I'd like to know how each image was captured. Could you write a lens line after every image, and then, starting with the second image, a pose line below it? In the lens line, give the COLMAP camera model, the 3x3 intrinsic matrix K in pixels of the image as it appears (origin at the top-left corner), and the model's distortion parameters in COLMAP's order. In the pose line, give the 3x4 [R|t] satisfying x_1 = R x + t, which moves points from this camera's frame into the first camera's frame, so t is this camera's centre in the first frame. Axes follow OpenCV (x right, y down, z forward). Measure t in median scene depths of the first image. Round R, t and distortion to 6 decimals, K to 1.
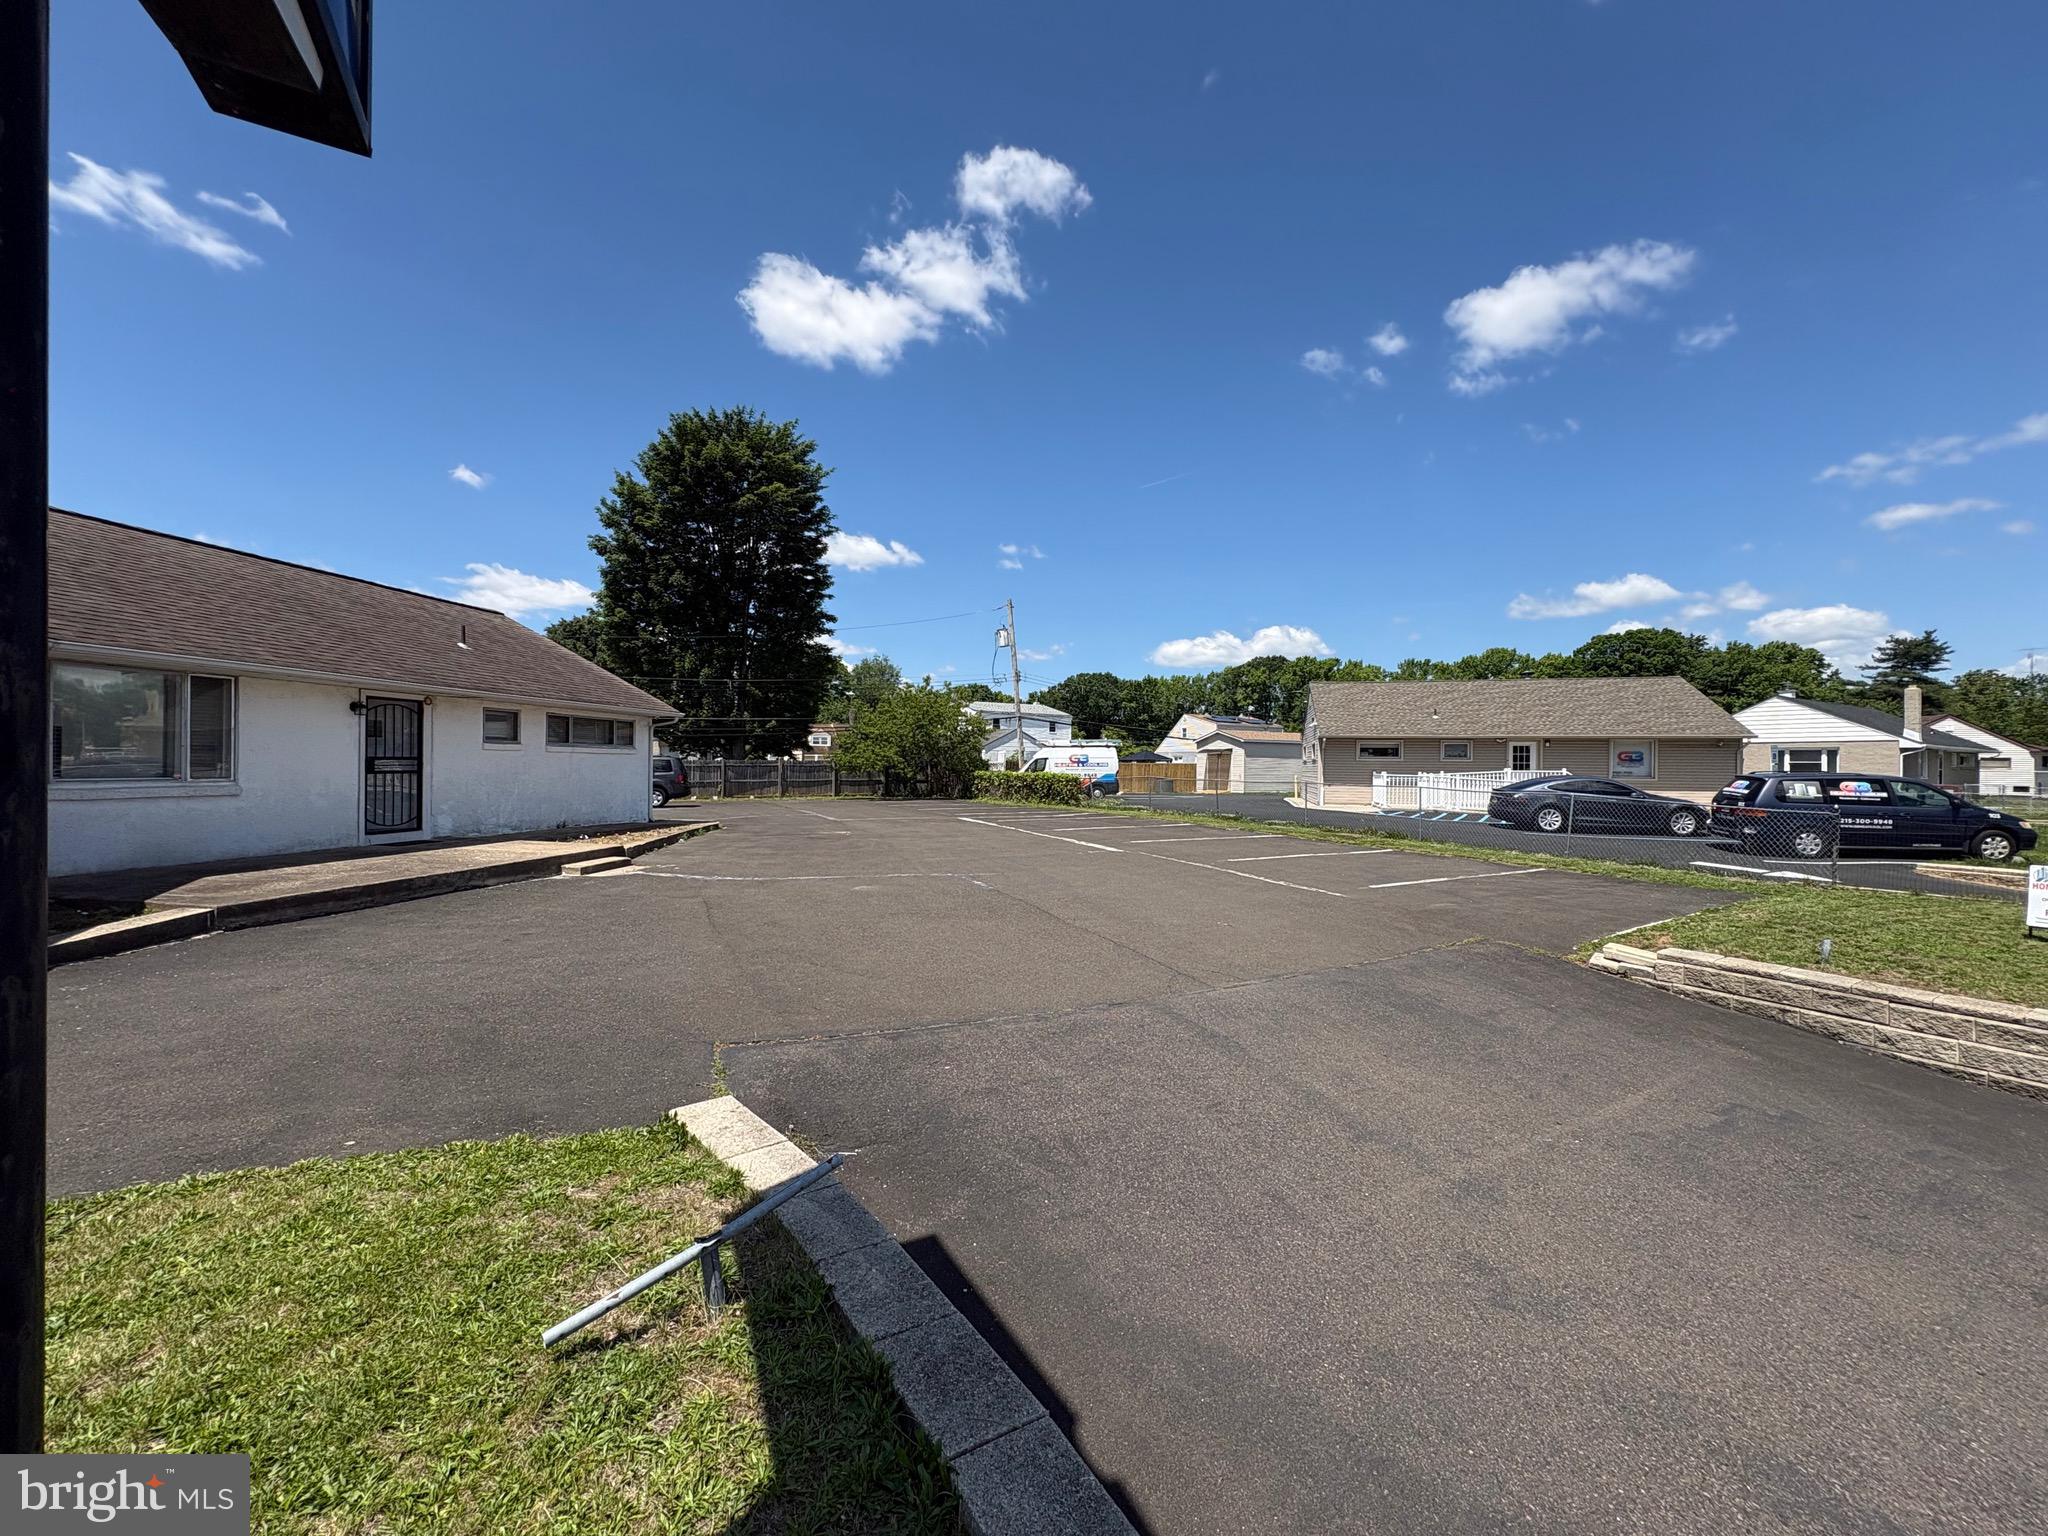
lens RADIAL K [[815.3, 0, 1023.9], [0, 815.3, 765.8], [0, 0, 1]] dist [0.000286, 0.000599]
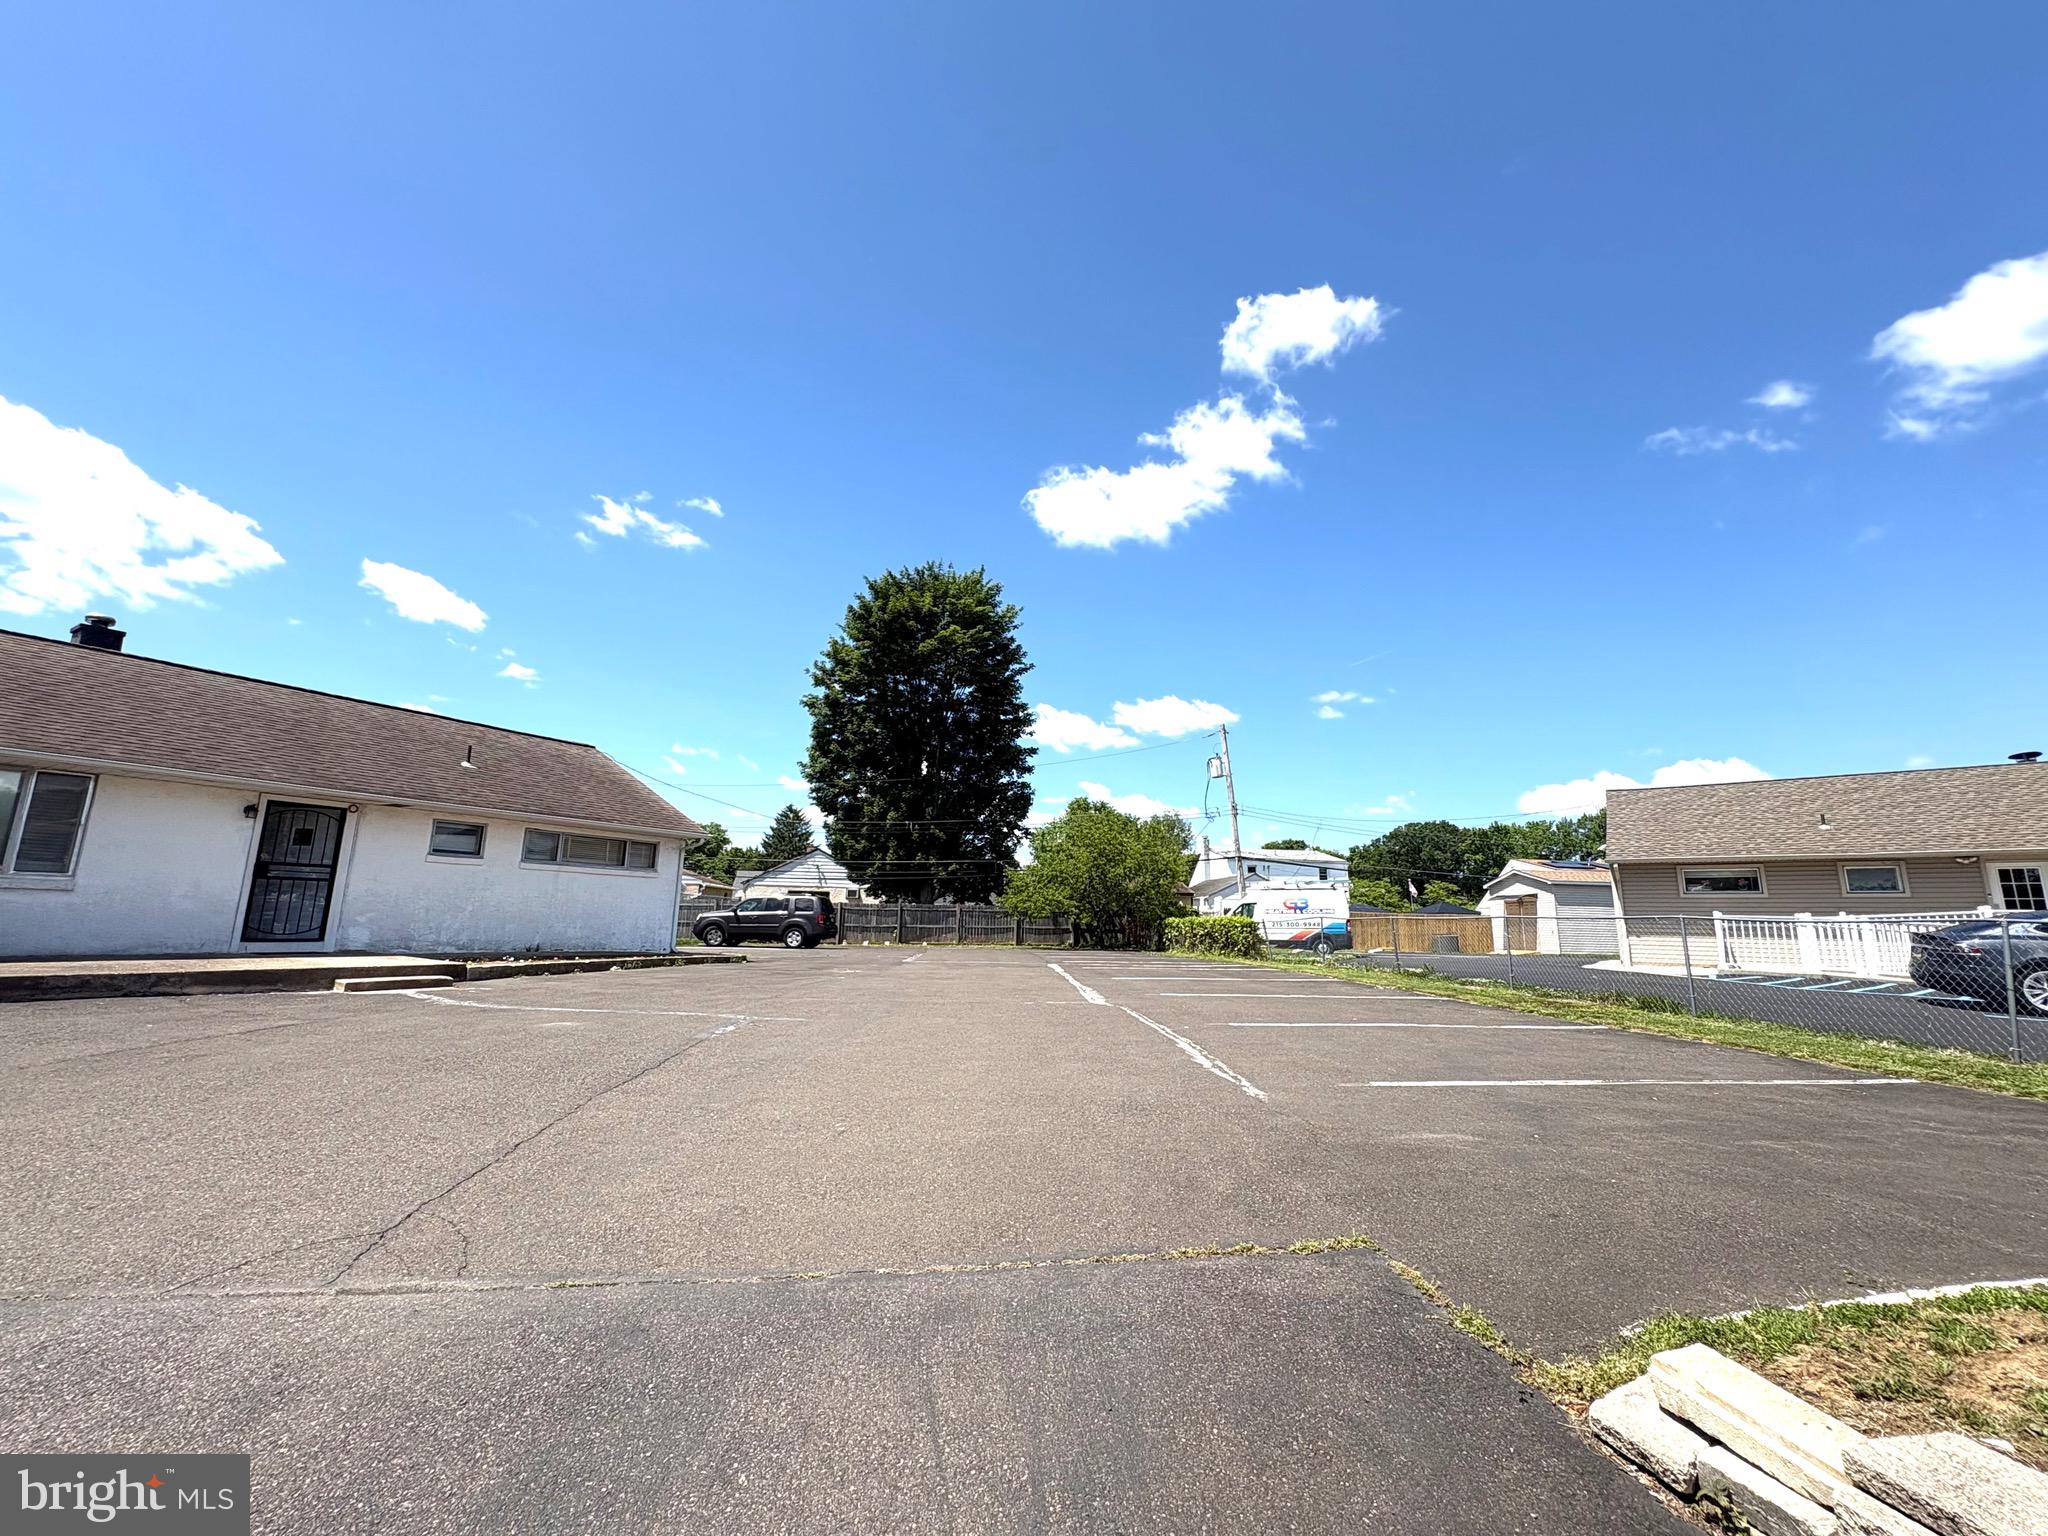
lens RADIAL K [[815.3, 0, 1023.9], [0, 815.3, 765.8], [0, 0, 1]] dist [0.000286, 0.000599]
pose [[0.921690, -0.065722, -0.382320, 0.146686], [-0.011173, 0.980638, -0.195511, 0.019693], [0.387767, 0.184472, 0.903109, 0.148252]]
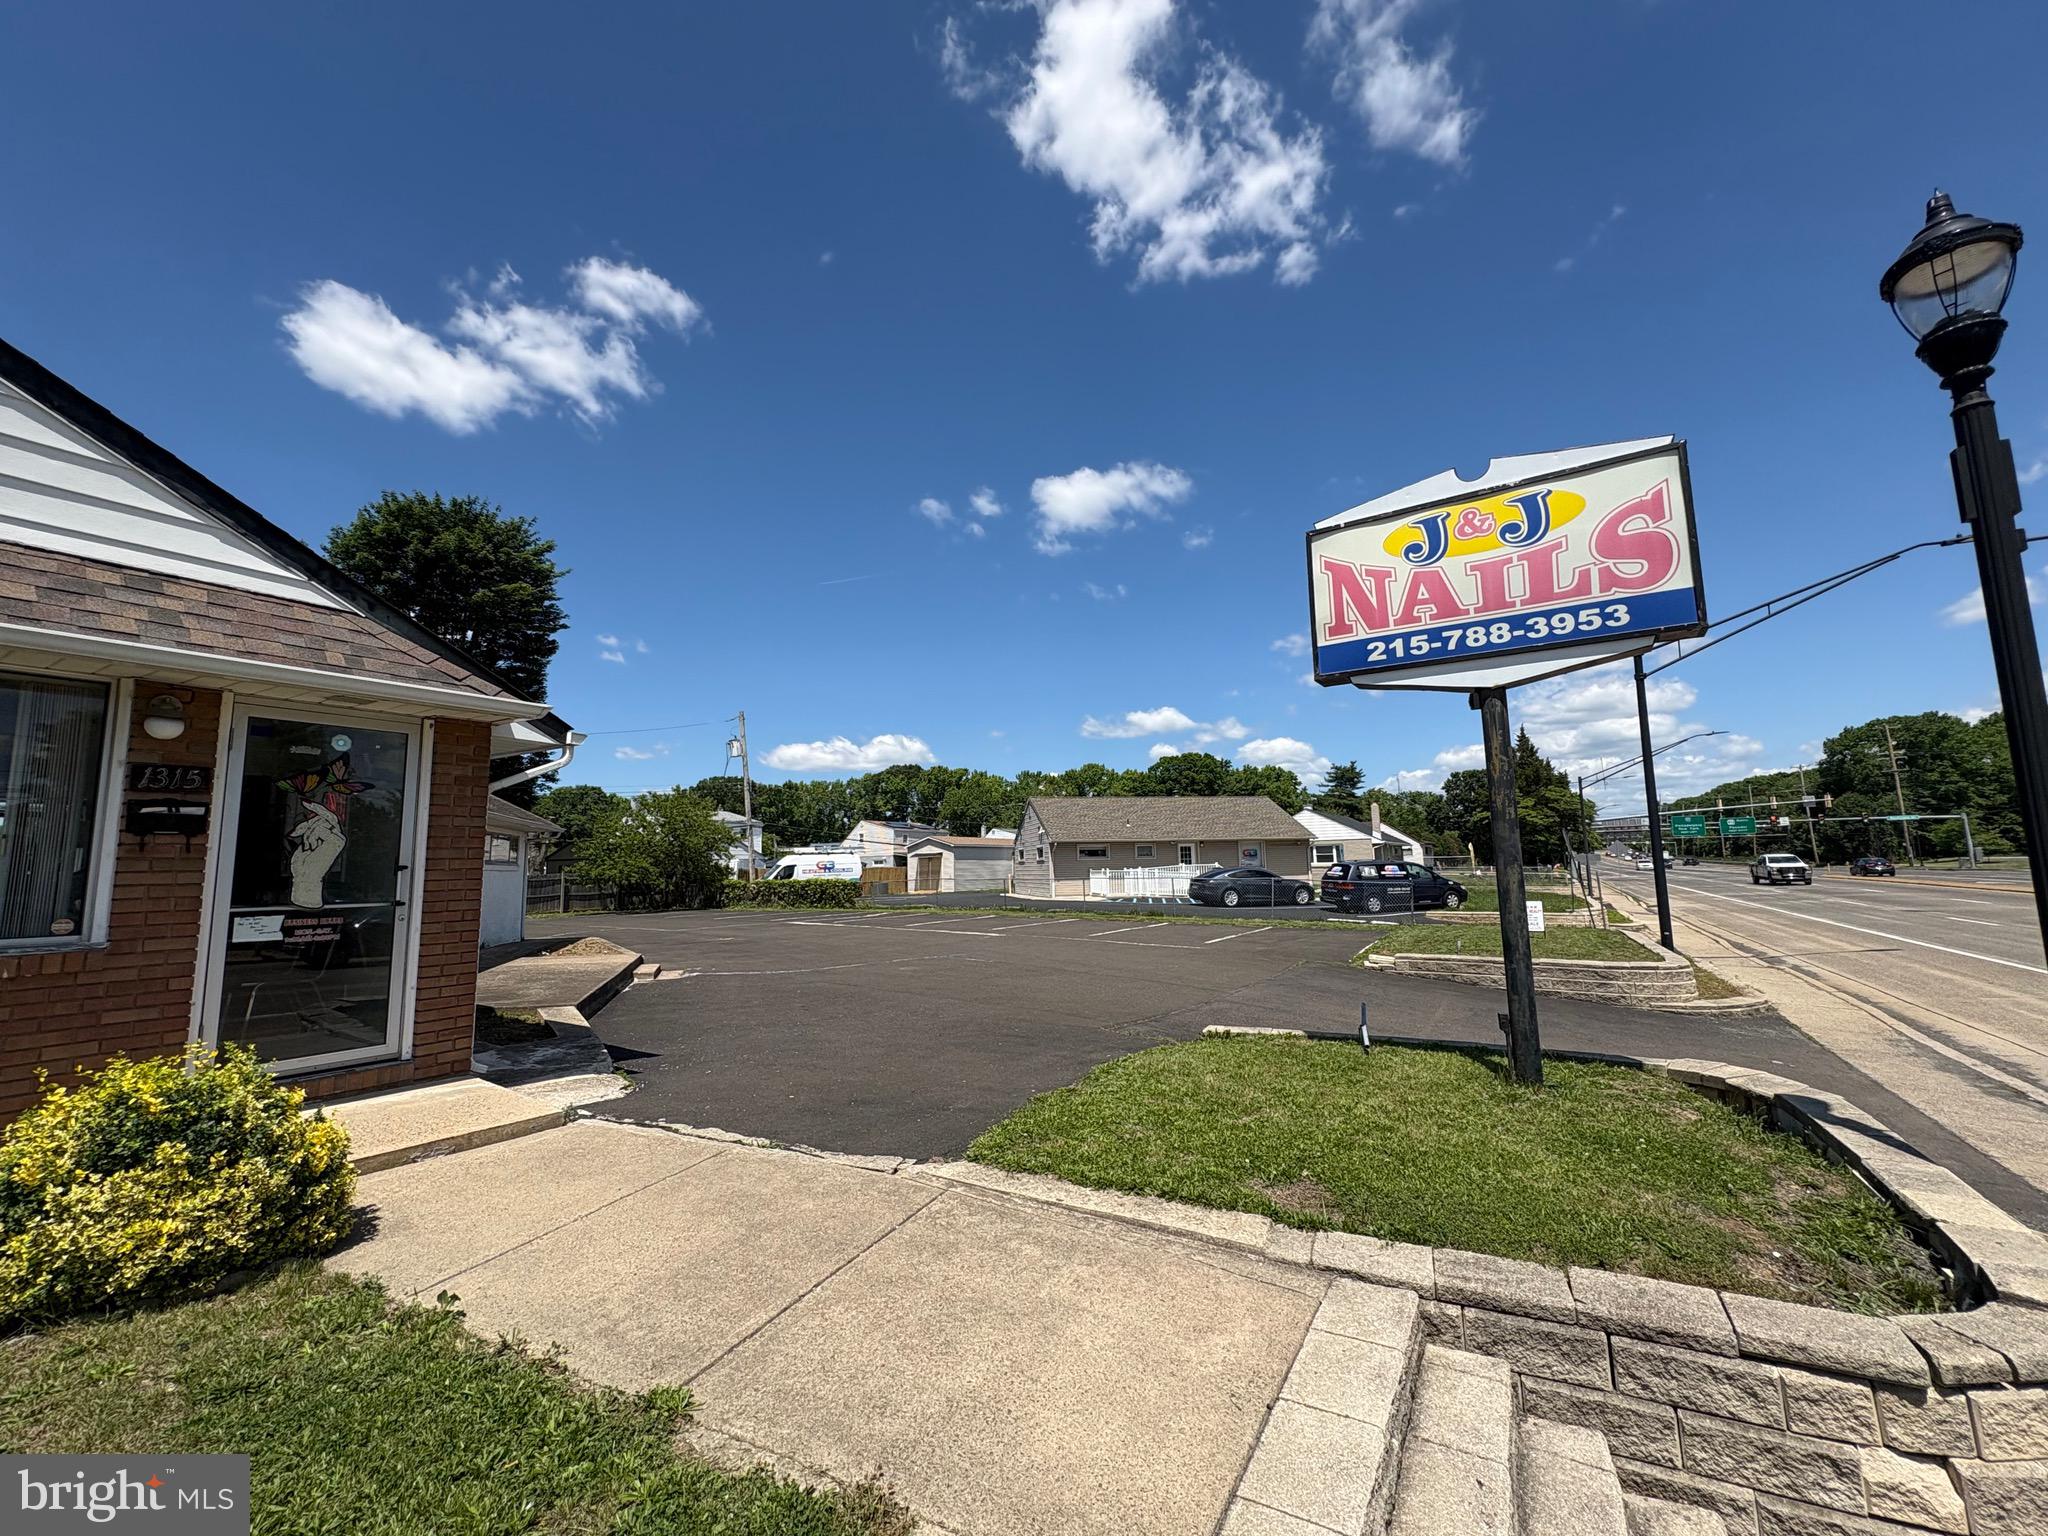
lens RADIAL K [[815.3, 0, 1023.9], [0, 815.3, 765.8], [0, 0, 1]] dist [0.000286, 0.000599]
pose [[0.894117, 0.027874, 0.446966, -0.192403], [0.029086, 0.992339, -0.120070, -0.002132], [-0.446889, 0.120357, 0.886456, -0.080191]]
